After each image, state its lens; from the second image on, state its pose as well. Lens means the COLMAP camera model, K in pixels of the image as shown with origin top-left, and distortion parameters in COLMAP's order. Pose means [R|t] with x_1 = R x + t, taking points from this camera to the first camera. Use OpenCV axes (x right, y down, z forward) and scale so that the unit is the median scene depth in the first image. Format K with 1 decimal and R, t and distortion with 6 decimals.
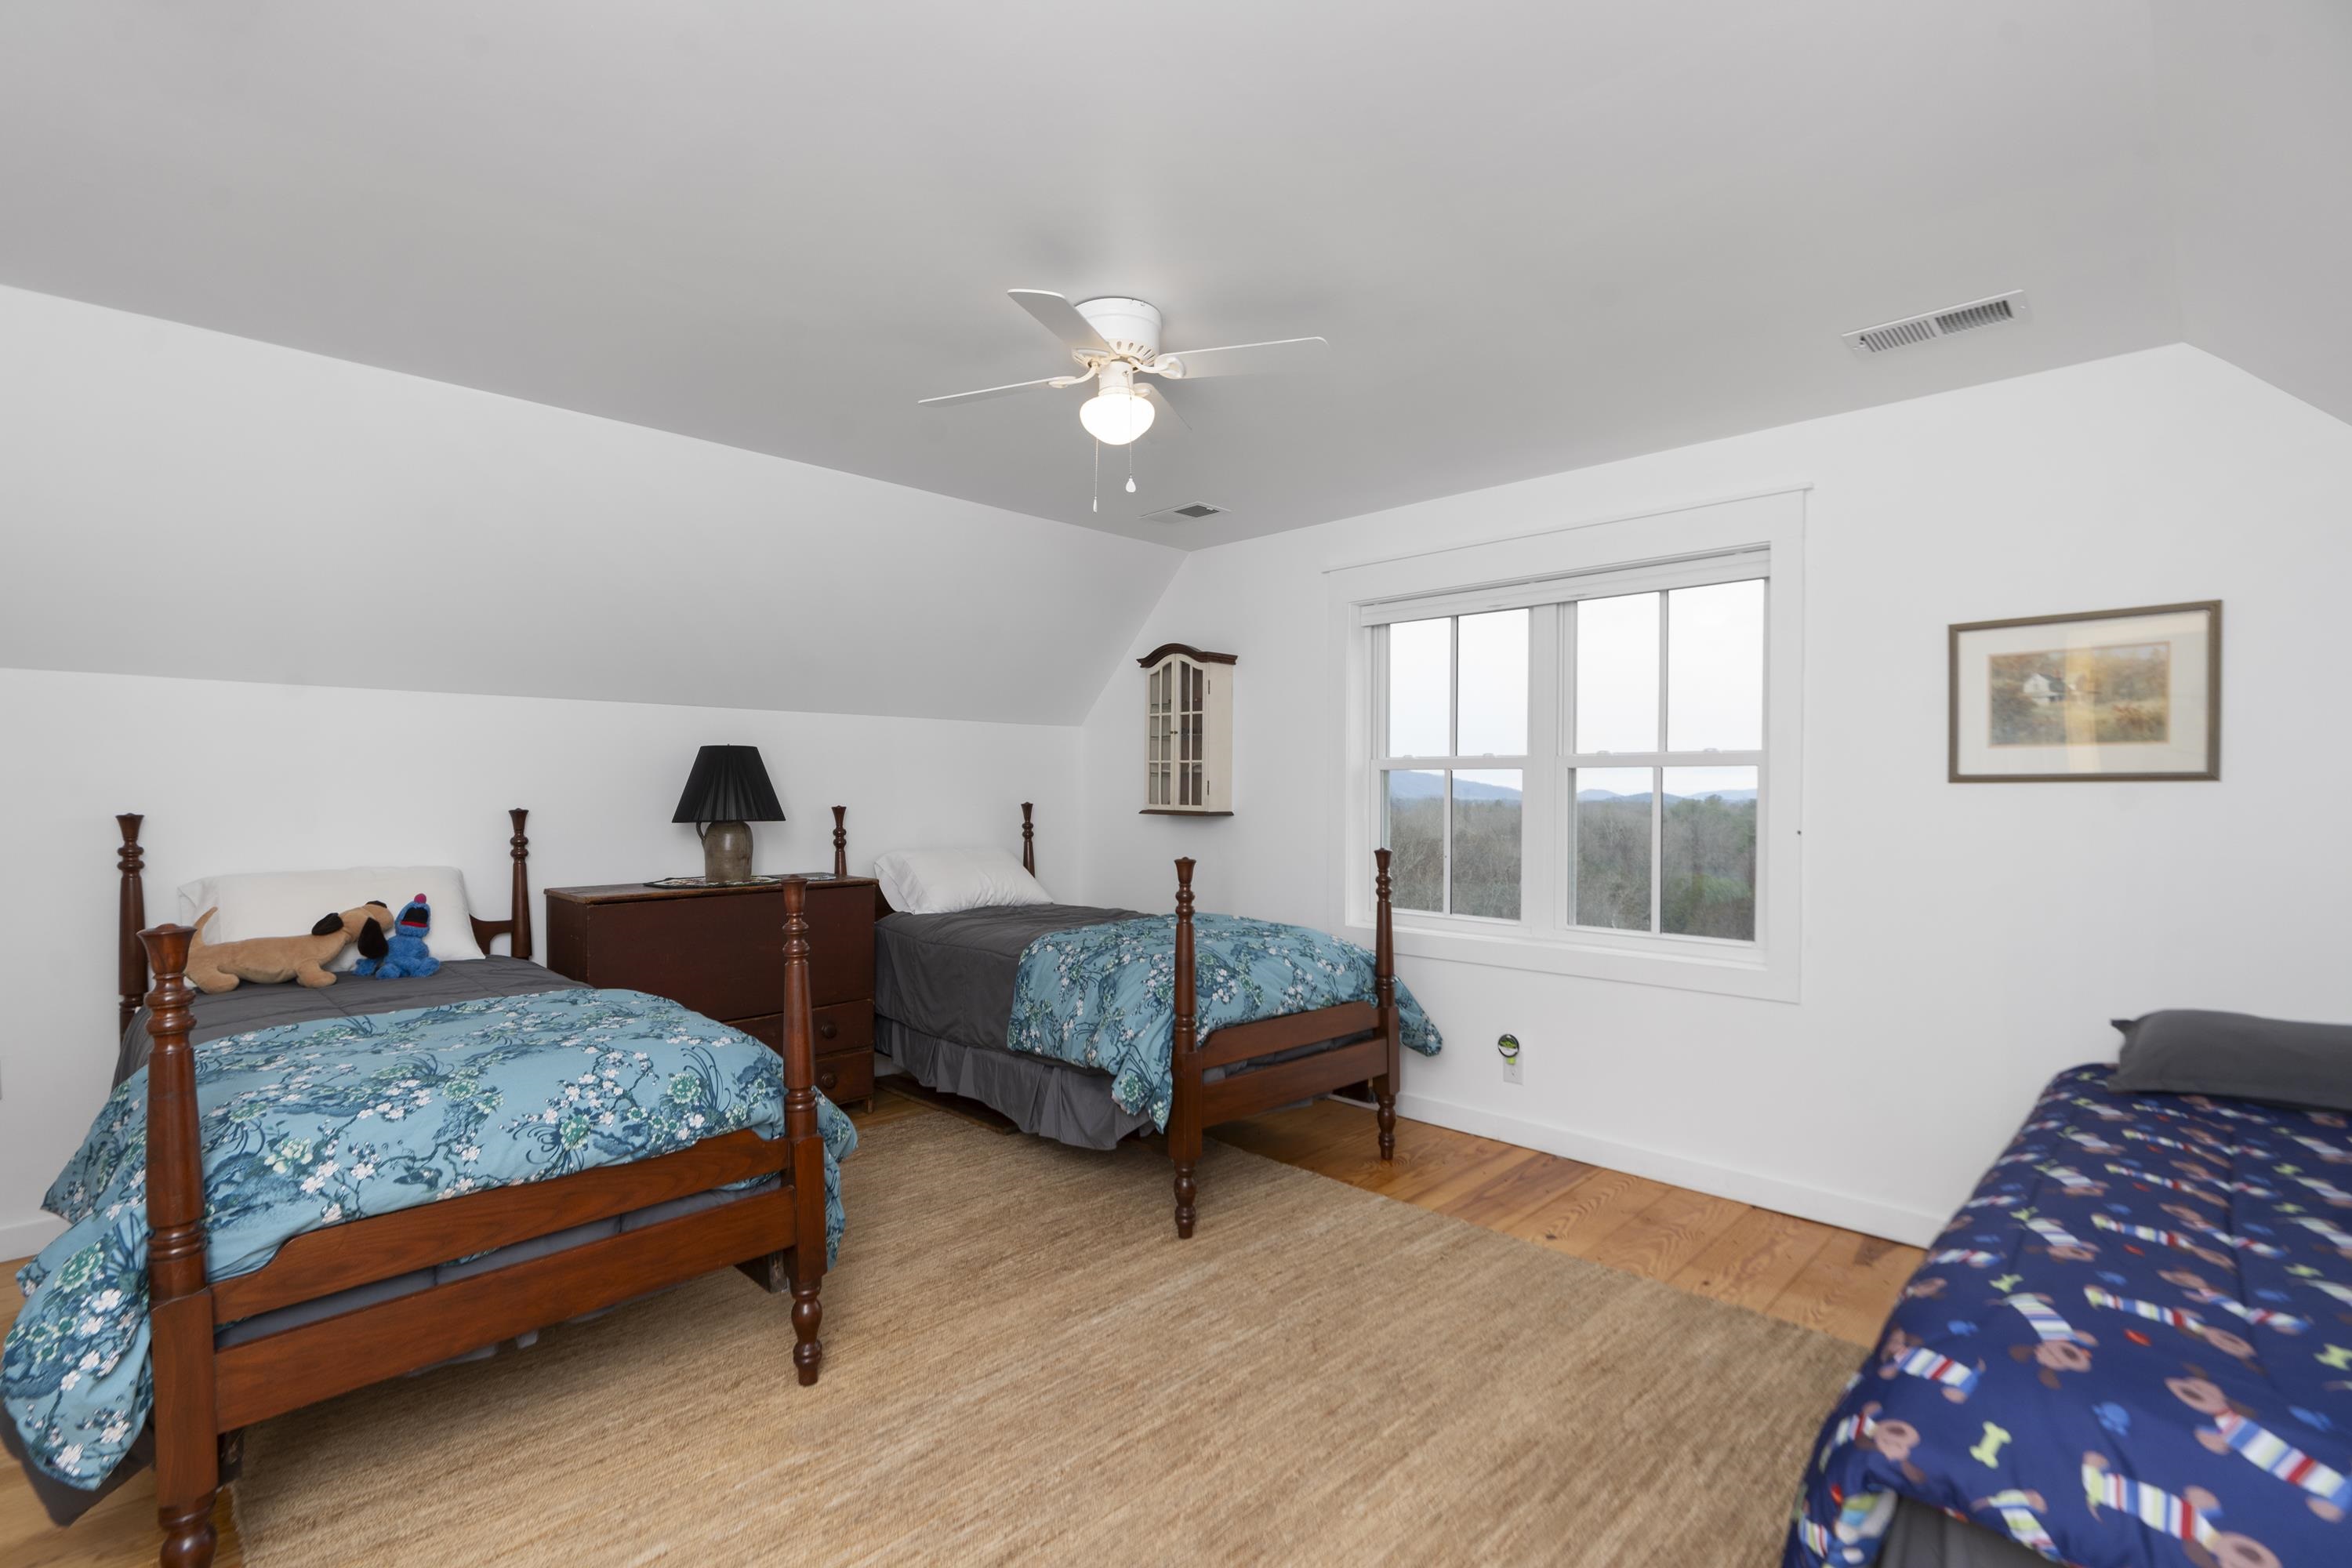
lens RADIAL K [[1078.8, 0, 1174.2], [0, 1078.8, 784.8], [0, 0, 1]] dist [0.002637, 0.000075]
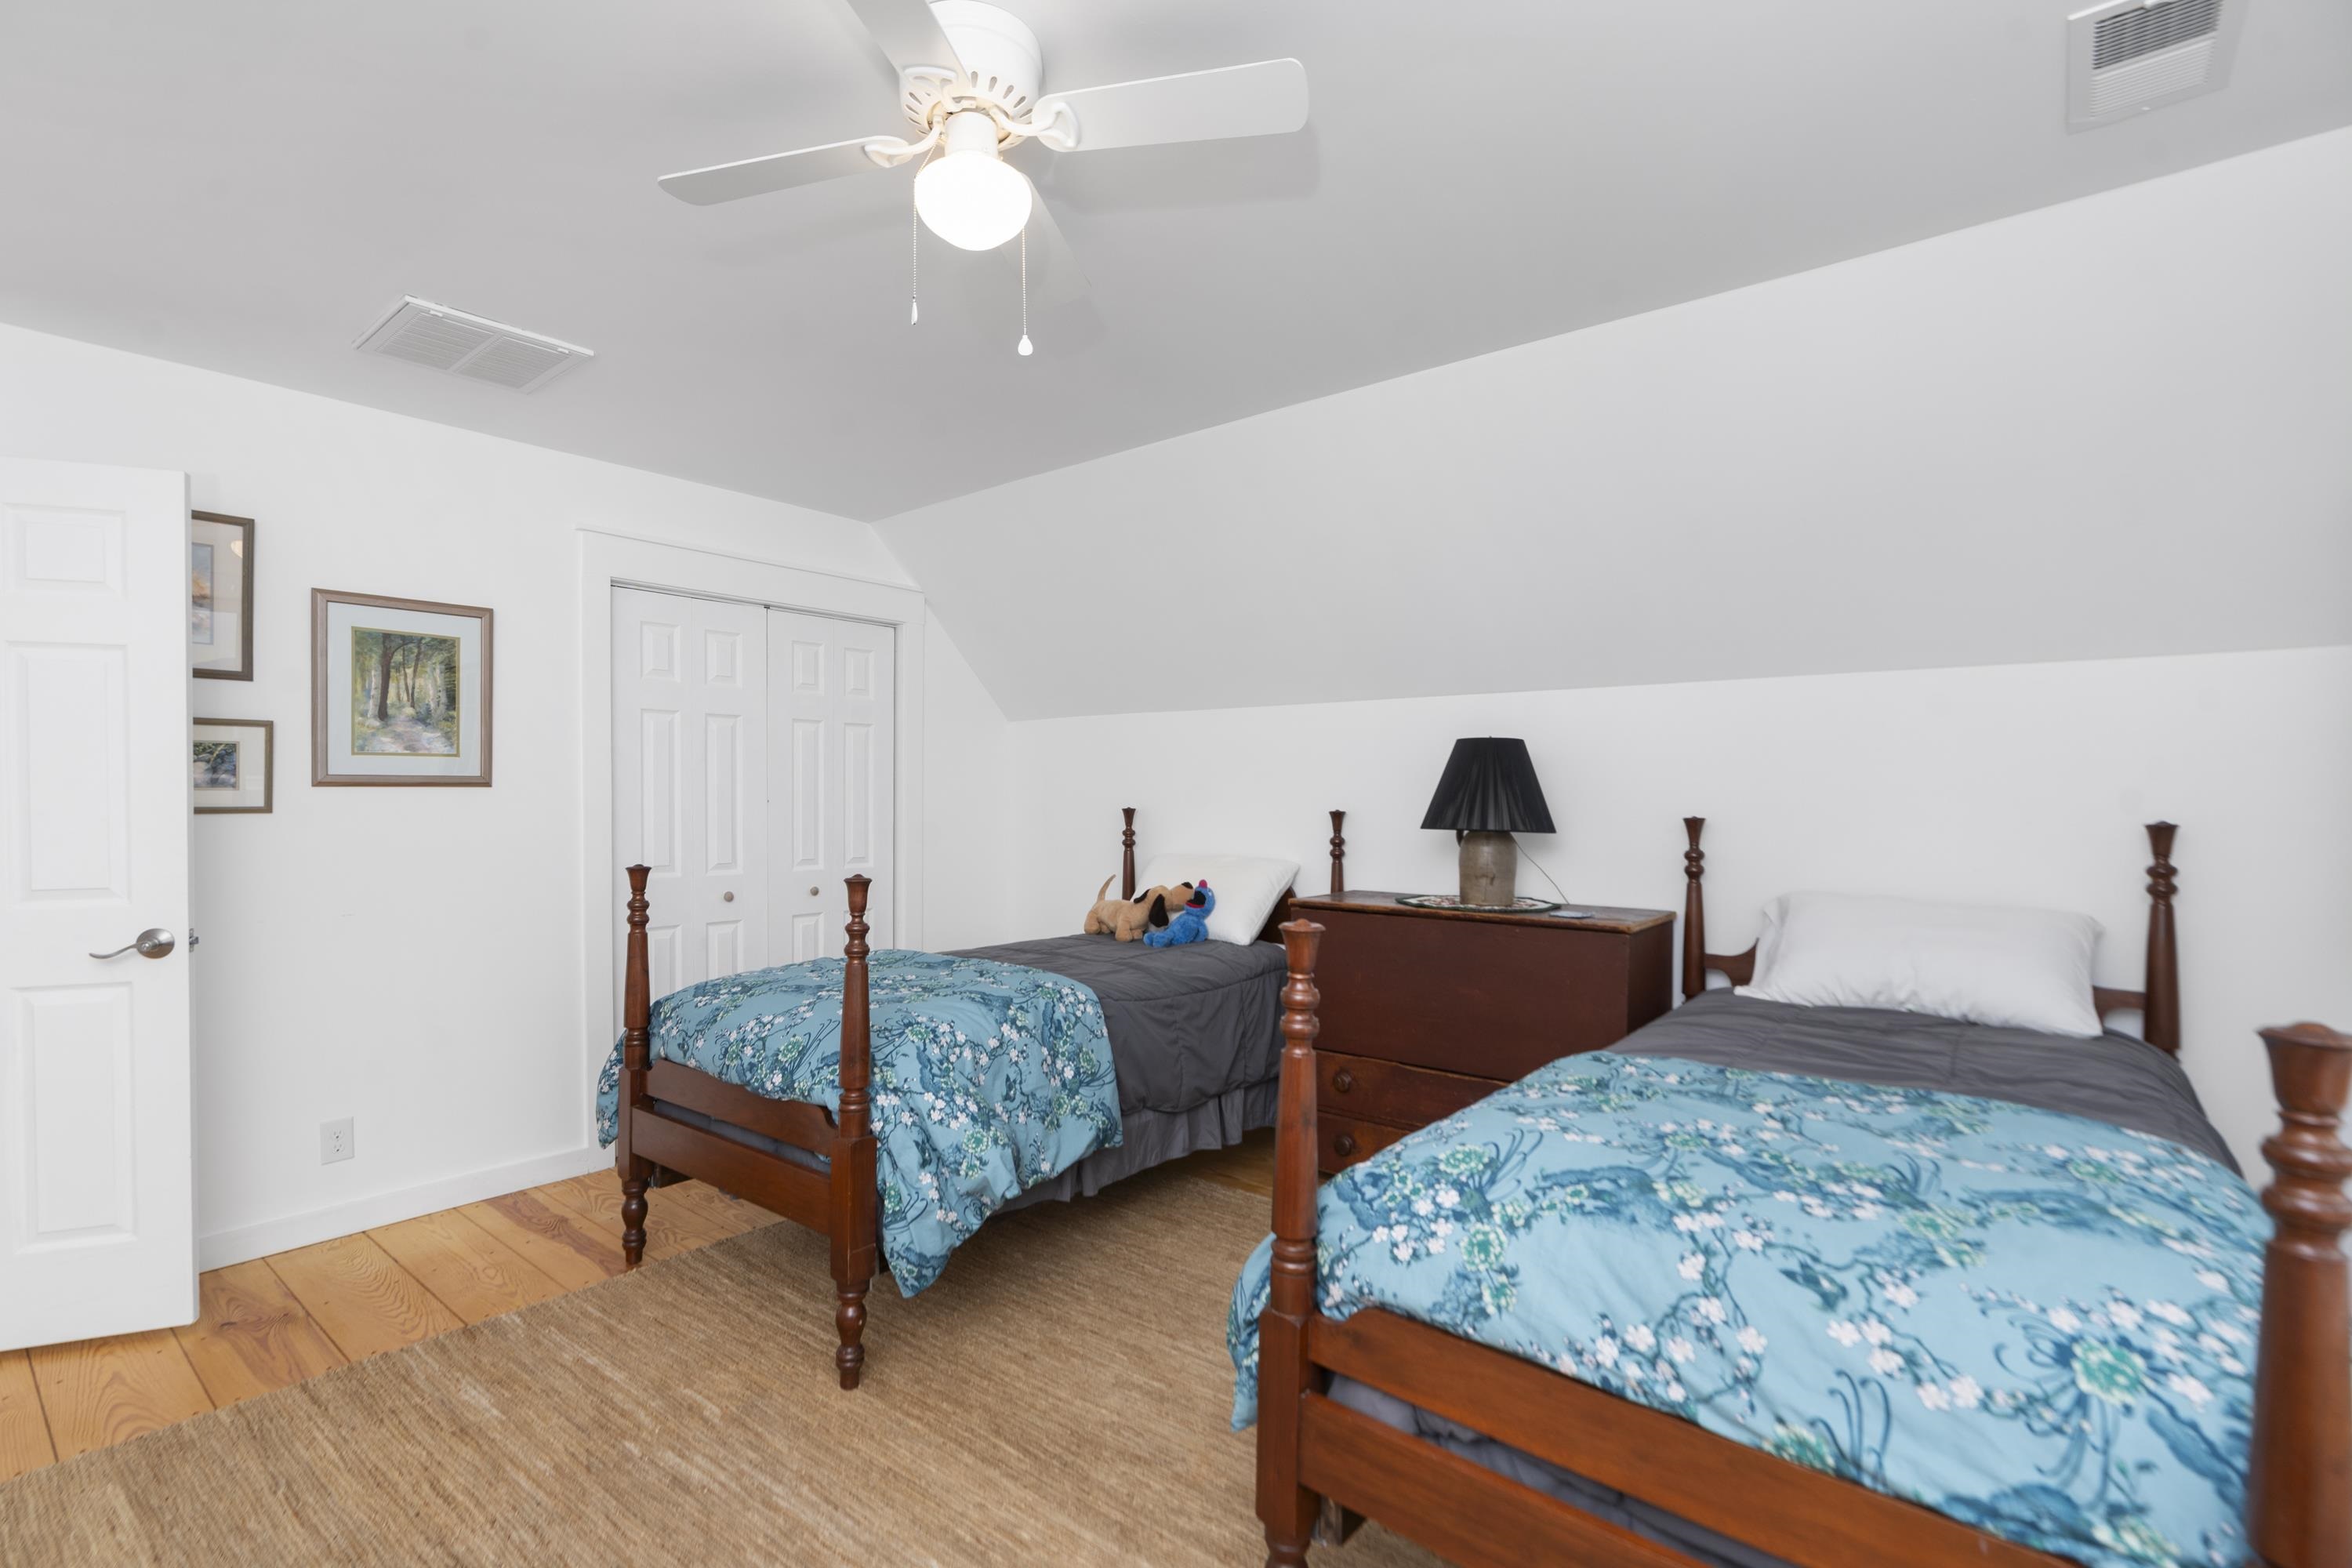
lens RADIAL K [[1078.8, 0, 1172.7], [0, 1078.8, 797.2], [0, 0, 1]] dist [0.002637, 0.000075]
pose [[0.117579, -0.001634, -0.993062, 0.433327], [-0.006659, 0.999975, -0.002434, 0.014535], [0.993041, 0.006899, 0.117565, 0.785252]]
